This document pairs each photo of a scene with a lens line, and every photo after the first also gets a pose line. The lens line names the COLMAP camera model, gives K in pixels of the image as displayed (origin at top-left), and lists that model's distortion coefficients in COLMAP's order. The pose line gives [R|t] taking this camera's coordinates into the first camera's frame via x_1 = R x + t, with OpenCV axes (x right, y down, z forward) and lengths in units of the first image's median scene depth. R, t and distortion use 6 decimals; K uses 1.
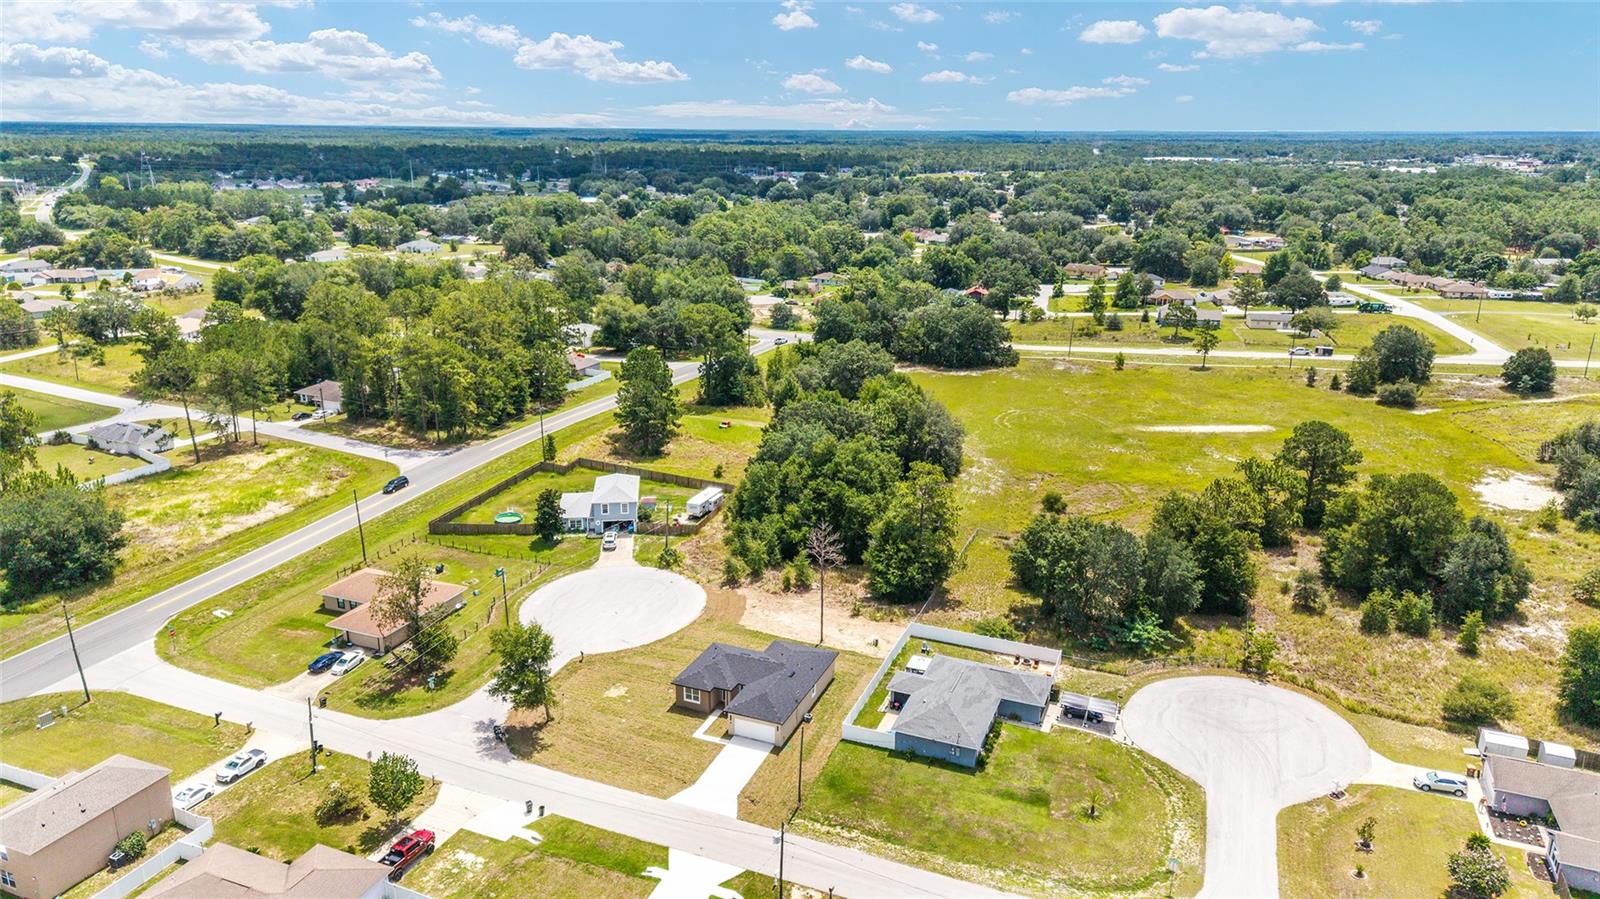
lens RADIAL K [[1065.2, 0, 800.0], [0, 1065.2, 449.5], [0, 0, 1]] dist [0.080146, -0.079118]
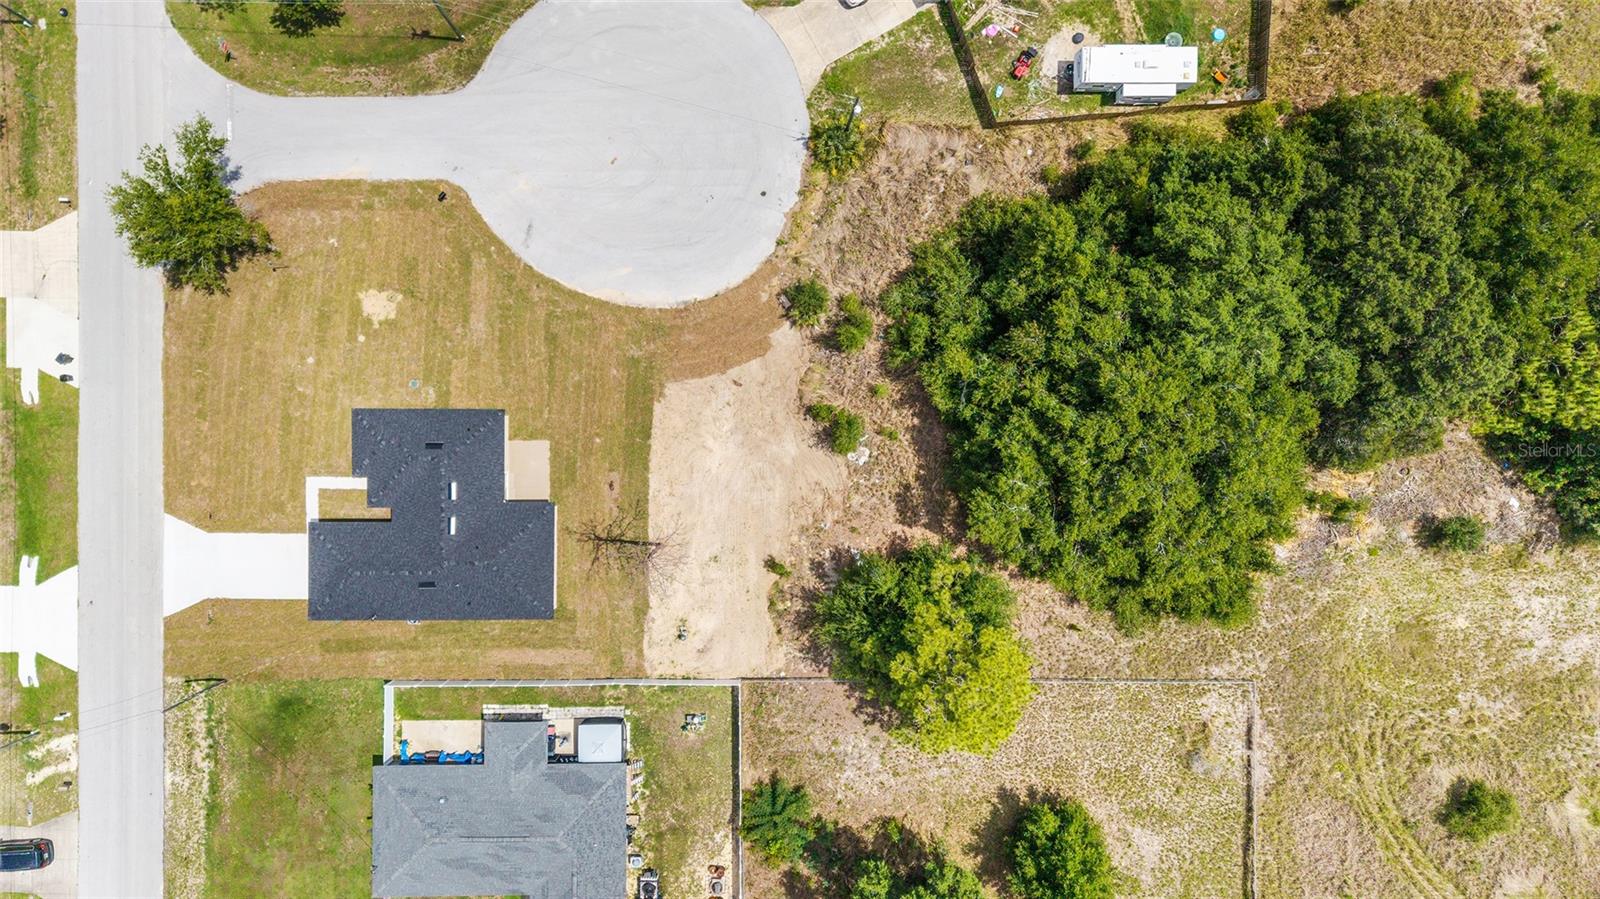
lens RADIAL K [[1065.2, 0, 800.0], [0, 1065.2, 449.5], [0, 0, 1]] dist [0.080146, -0.079118]
pose [[0.377461, 0.925973, 0.009866, -0.003927], [-0.290267, 0.108192, 0.950810, -0.344333], [0.879357, -0.361757, 0.309618, 0.773596]]
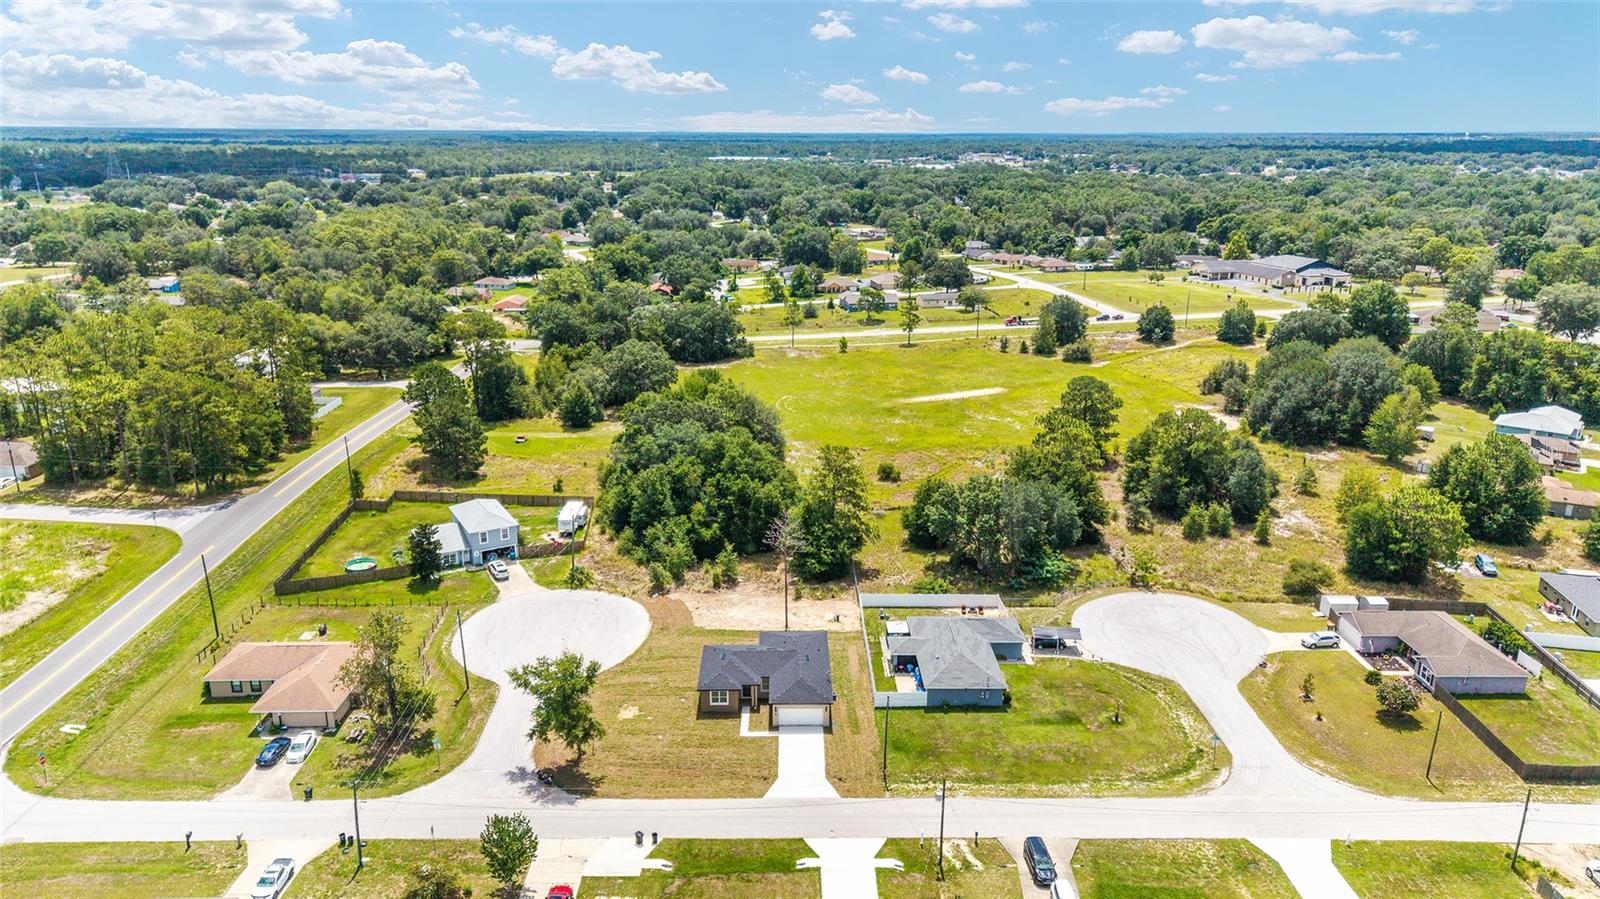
lens RADIAL K [[1065.2, 0, 800.0], [0, 1065.2, 449.5], [0, 0, 1]] dist [0.080146, -0.079118]
pose [[0.919207, -0.115899, 0.376333, -0.284819], [0.115989, 0.992996, 0.022505, -0.009629], [-0.376306, 0.022964, 0.926211, 0.035675]]
